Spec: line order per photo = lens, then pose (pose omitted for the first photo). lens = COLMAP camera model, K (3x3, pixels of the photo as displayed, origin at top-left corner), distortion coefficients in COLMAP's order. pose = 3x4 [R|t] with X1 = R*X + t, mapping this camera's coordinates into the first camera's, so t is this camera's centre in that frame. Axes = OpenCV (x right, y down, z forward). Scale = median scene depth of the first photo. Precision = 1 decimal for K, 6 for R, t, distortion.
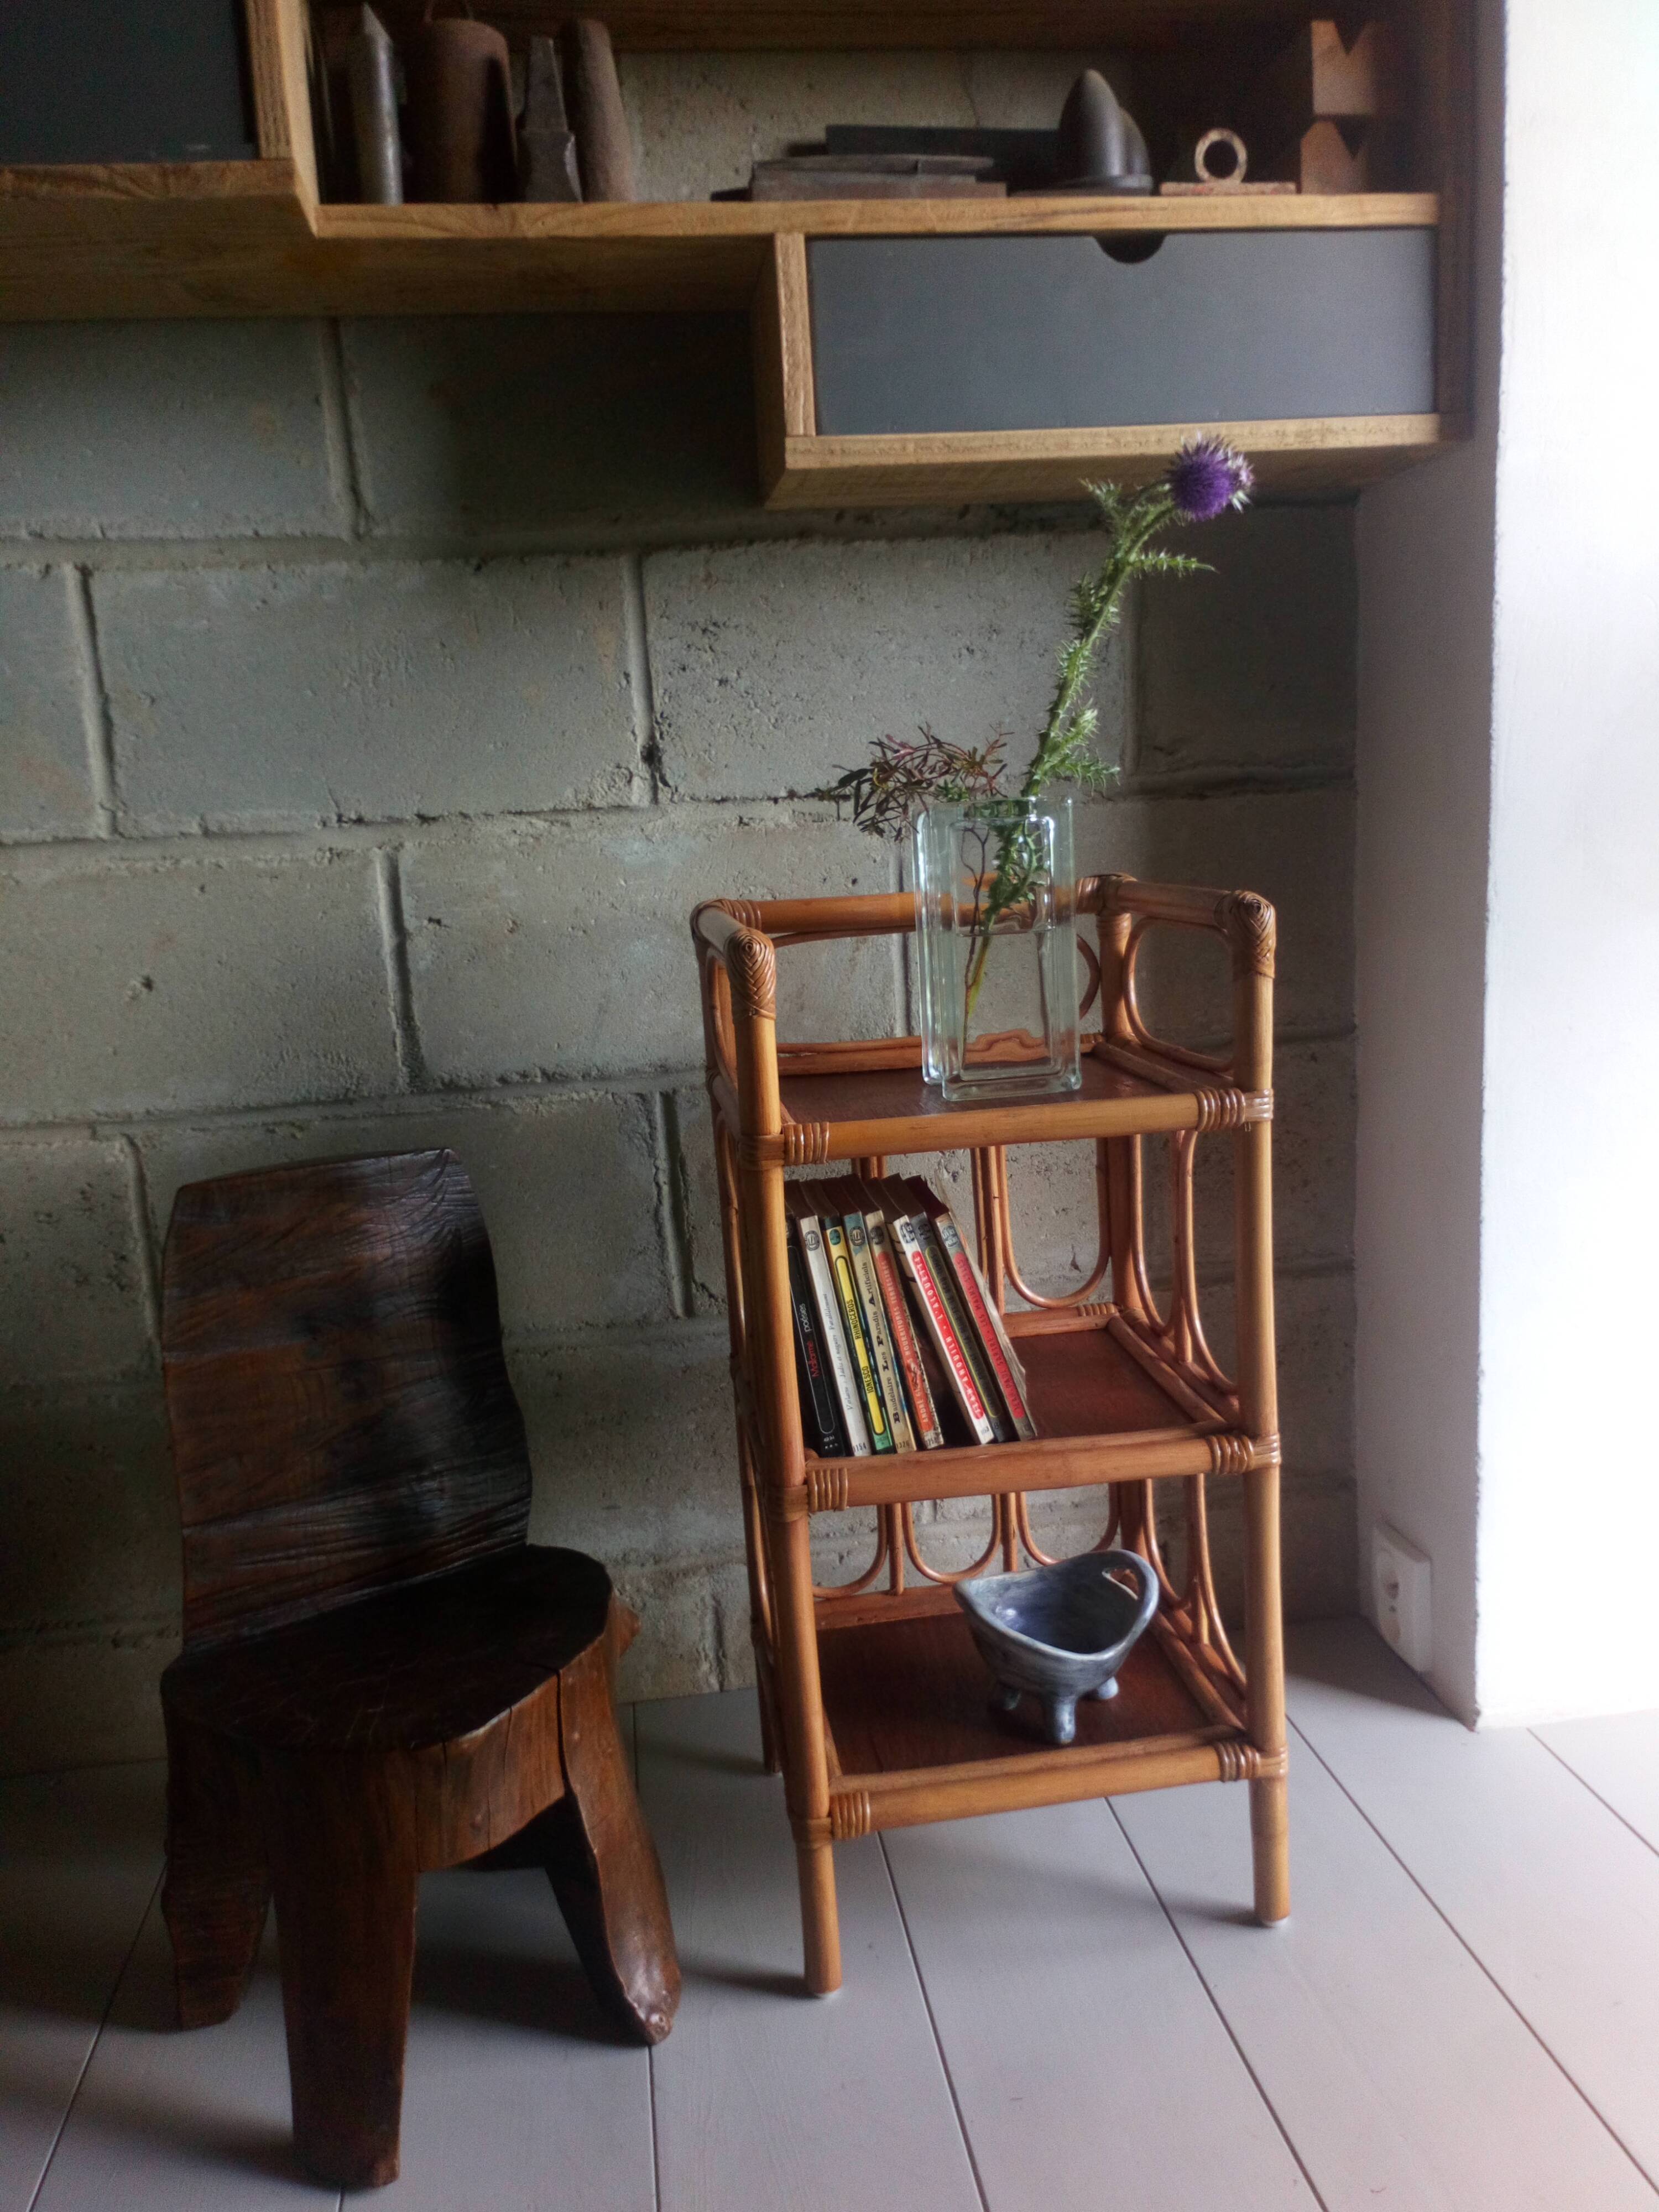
lens RADIAL K [[1691.2, 0, 832.7], [0, 1691.2, 1114.3], [0, 0, 1]] dist [0.114578, -0.166795]
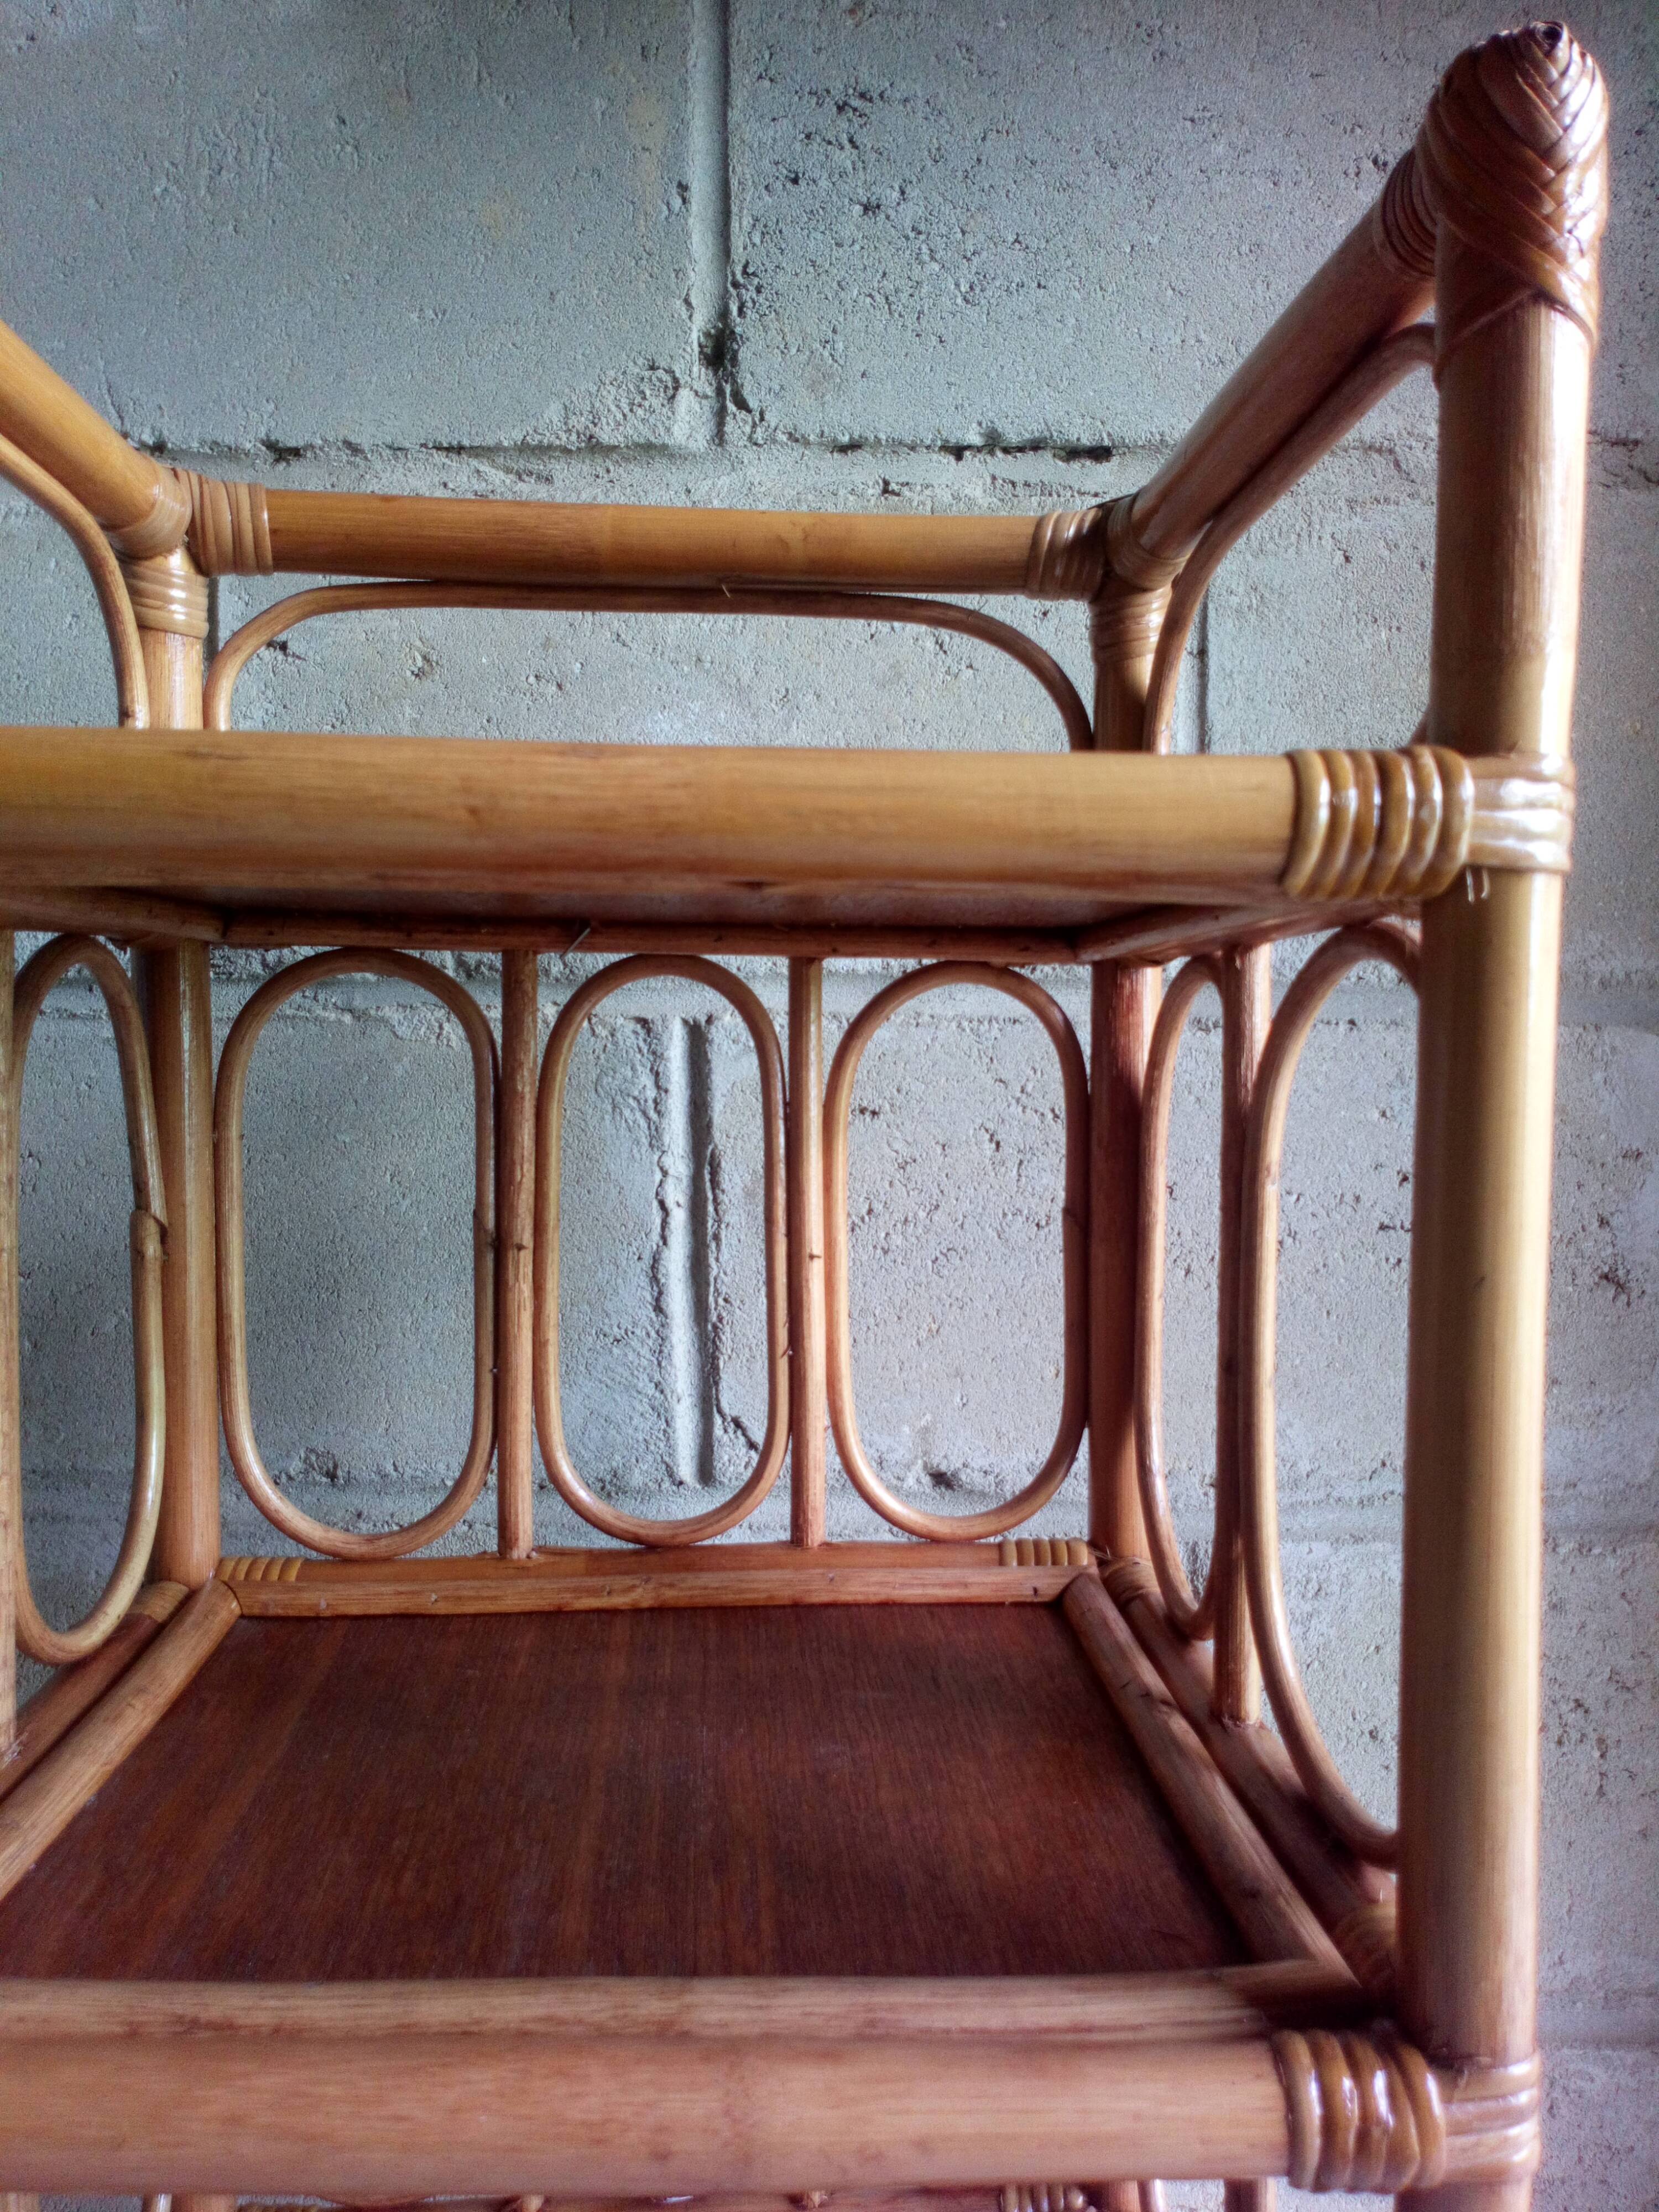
lens RADIAL K [[1643.0, 0, 829.5], [0, 1643.0, 1106.0], [0, 0, 1]] dist [0.098314, -0.140311]
pose [[0.982126, 0.071645, -0.174056, 0.028930], [-0.095115, 0.986879, -0.130474, 0.074497], [0.162425, 0.144698, 0.976054, 0.554288]]
